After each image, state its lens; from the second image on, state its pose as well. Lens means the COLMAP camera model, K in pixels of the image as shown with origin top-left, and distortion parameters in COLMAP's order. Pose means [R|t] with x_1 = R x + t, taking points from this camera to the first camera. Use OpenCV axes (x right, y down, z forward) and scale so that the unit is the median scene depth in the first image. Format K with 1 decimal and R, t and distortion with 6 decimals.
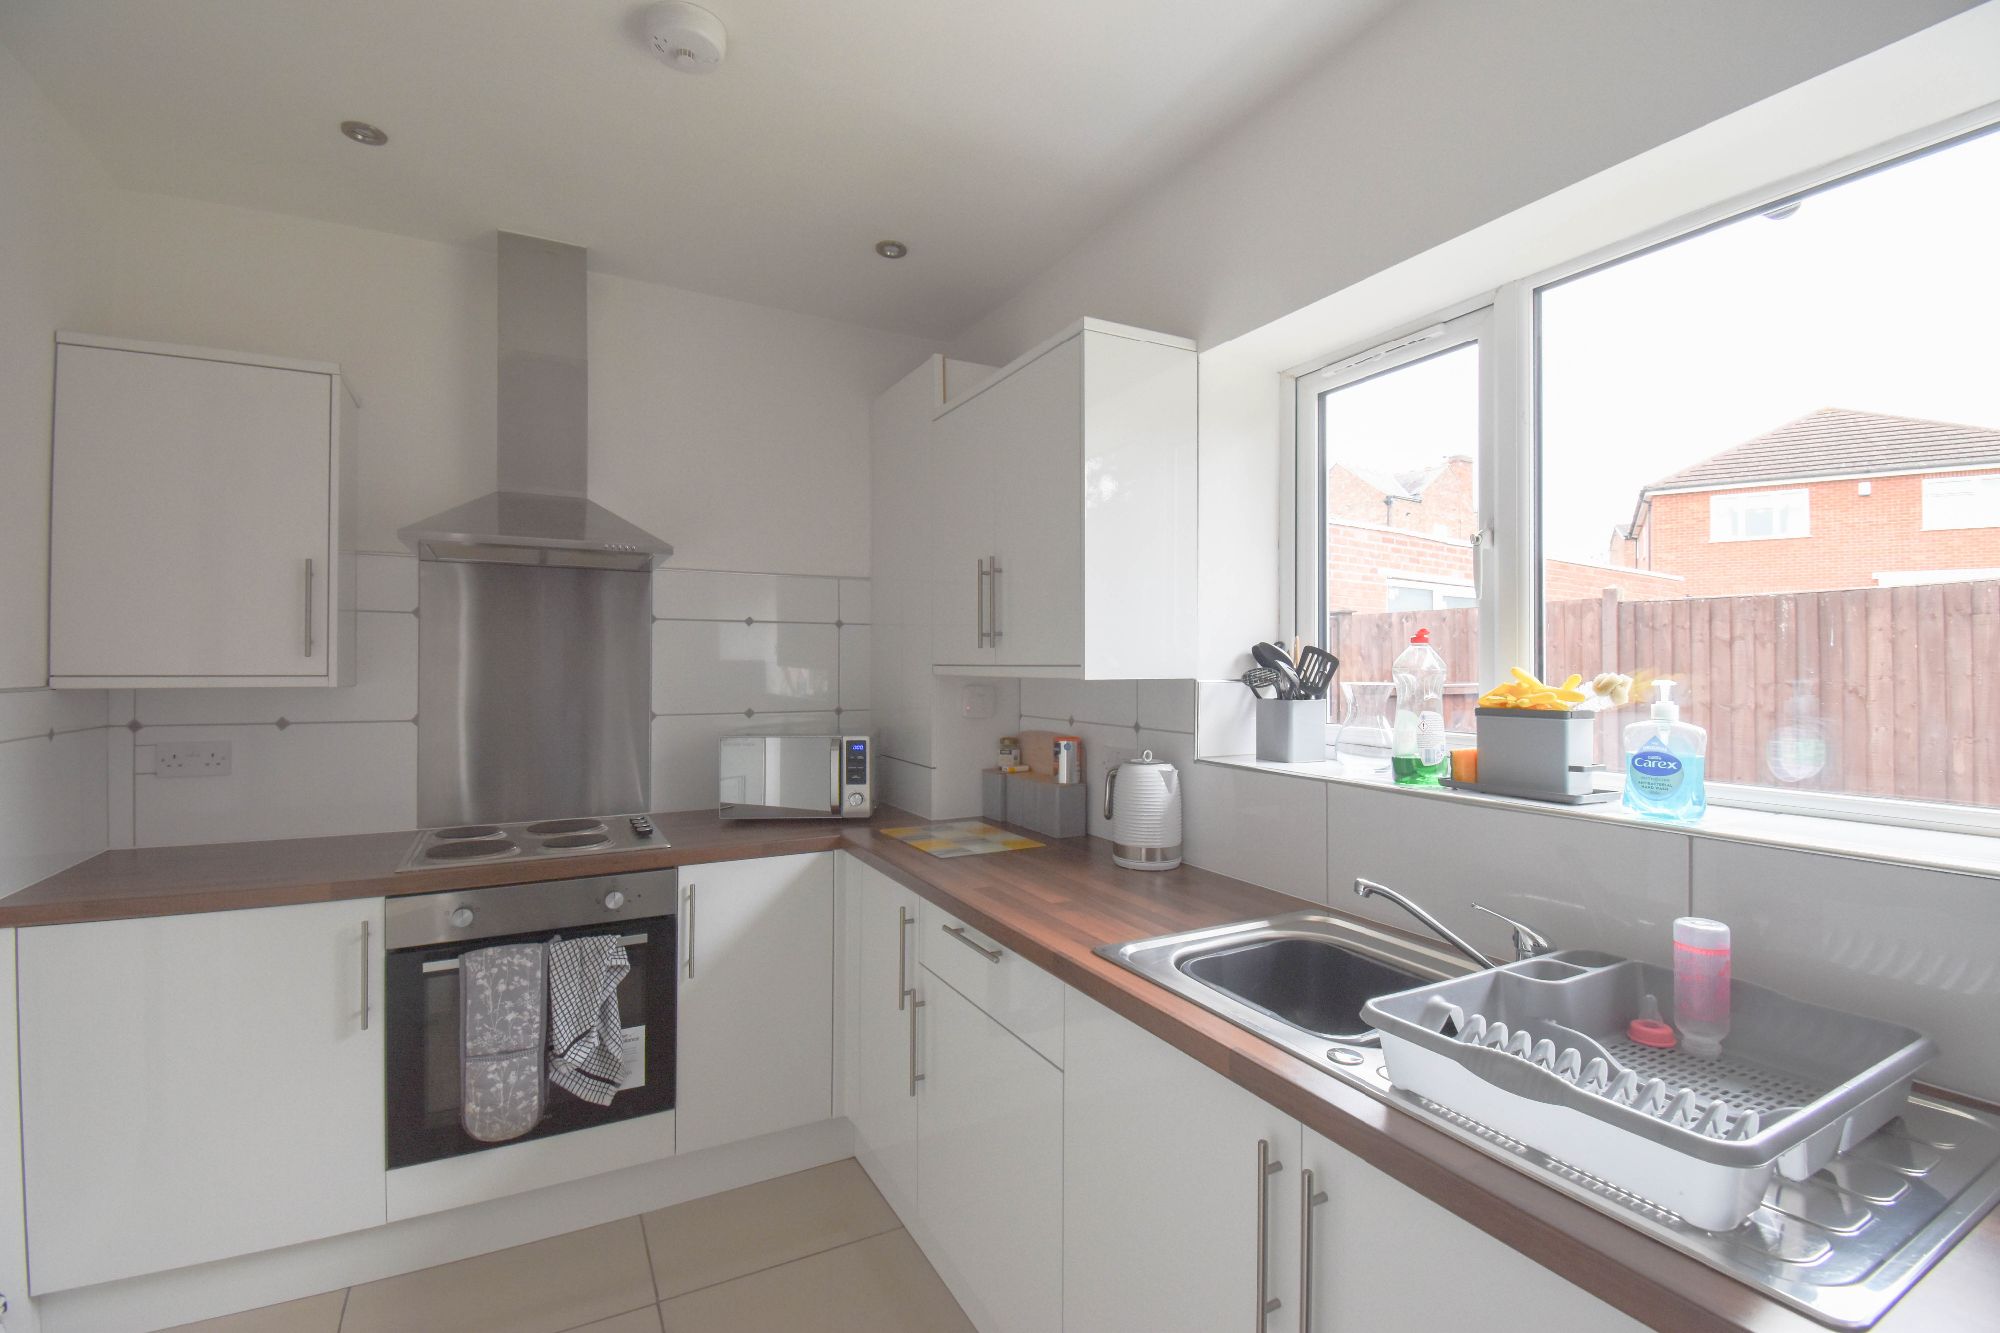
lens RADIAL K [[893.5, 0, 1008.9], [0, 893.5, 661.9], [0, 0, 1]] dist [0.019382, -0.027064]
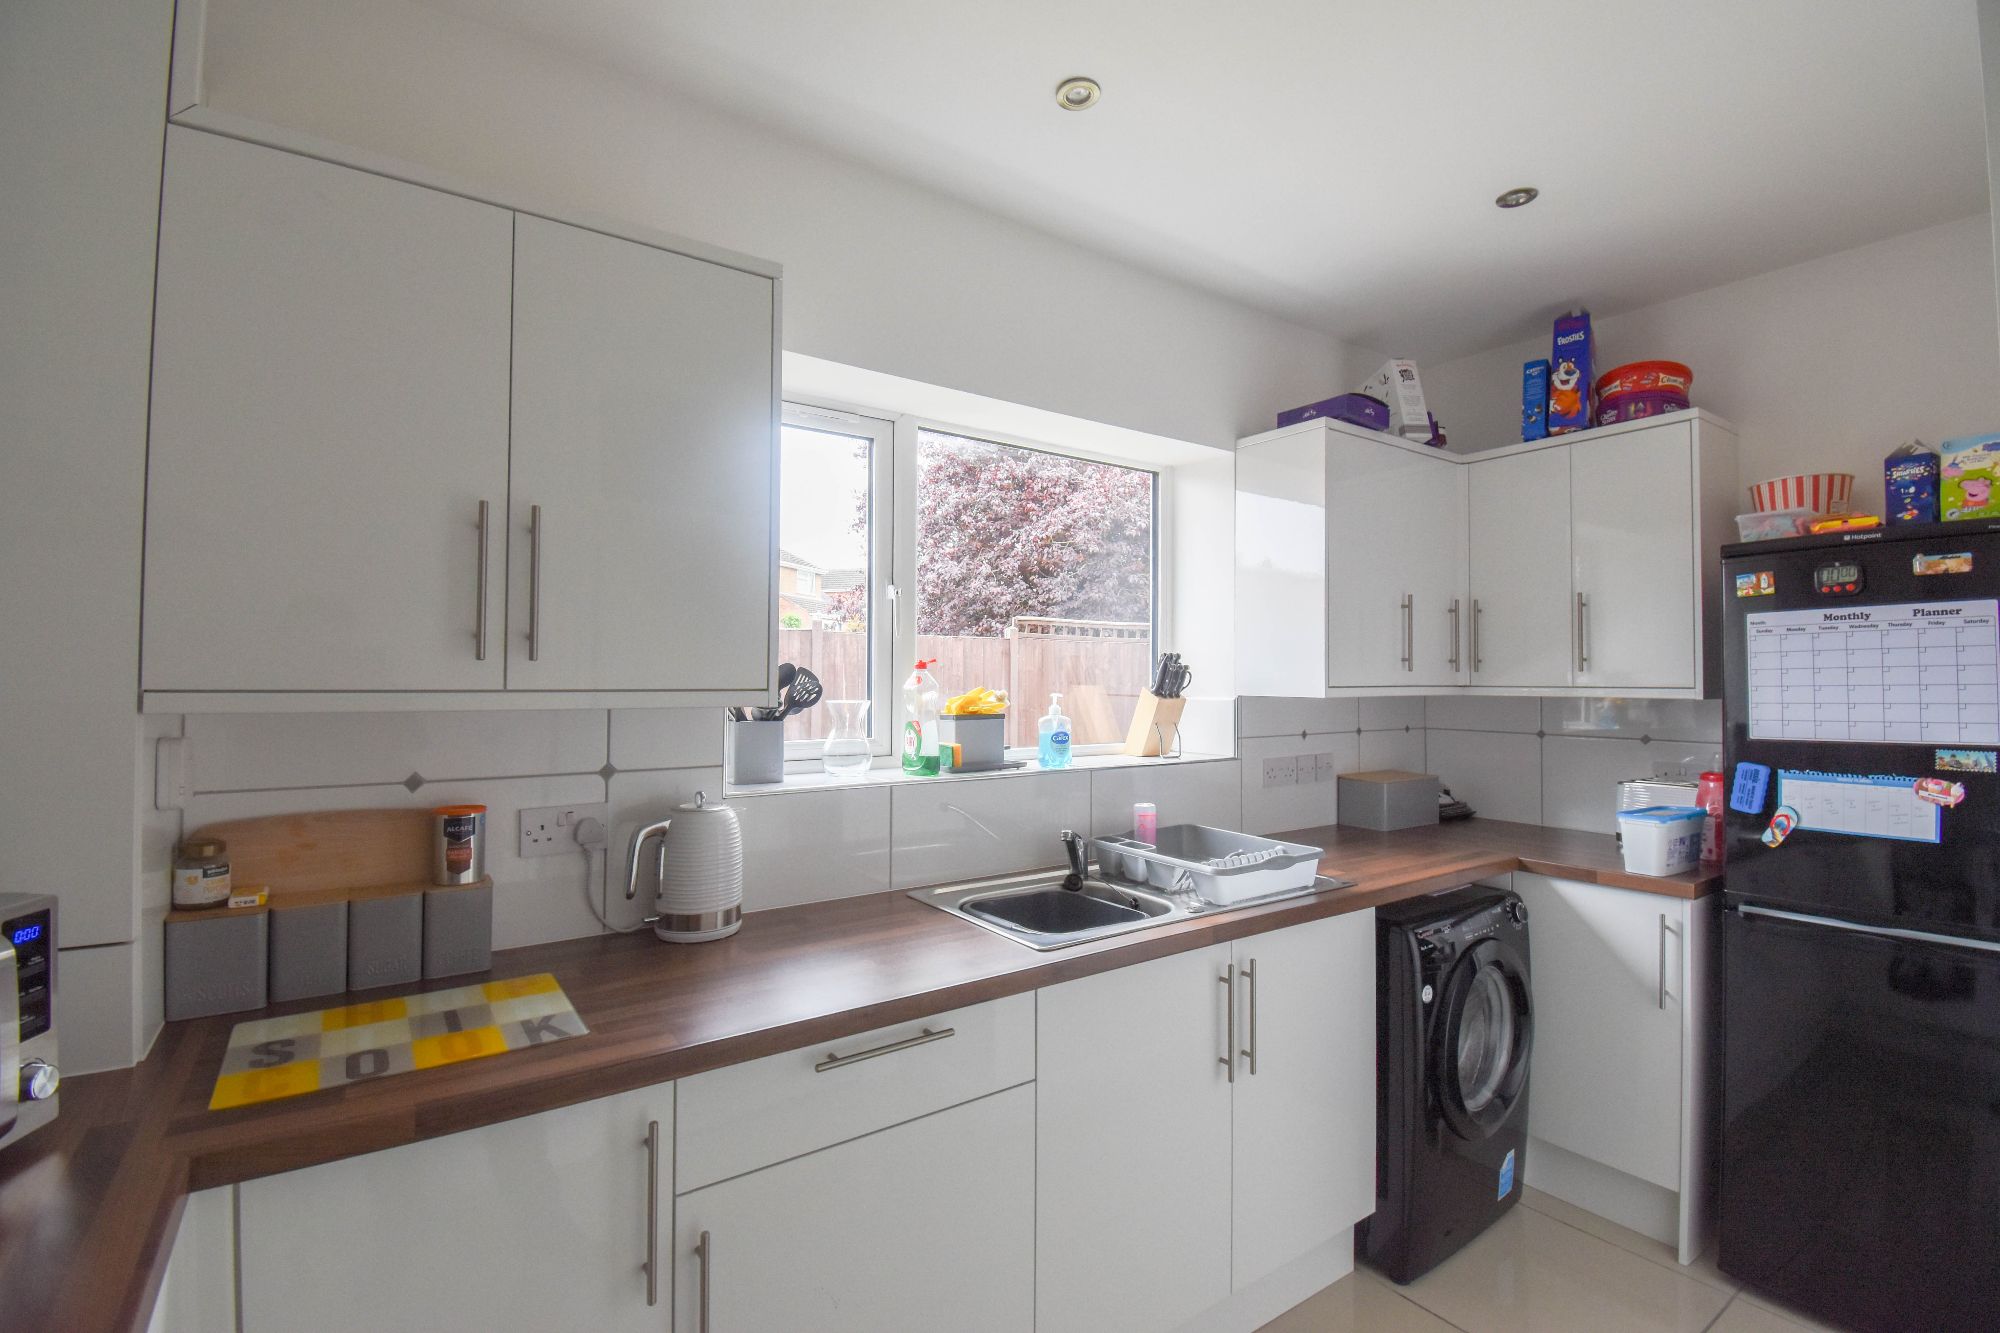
lens RADIAL K [[893.5, 0, 1008.9], [0, 893.5, 661.9], [0, 0, 1]] dist [0.019382, -0.027064]
pose [[-0.119347, 0.016754, 0.992711, -0.909180], [-0.005228, 0.999833, -0.017503, -0.009642], [-0.992839, -0.007279, -0.119239, 1.076440]]
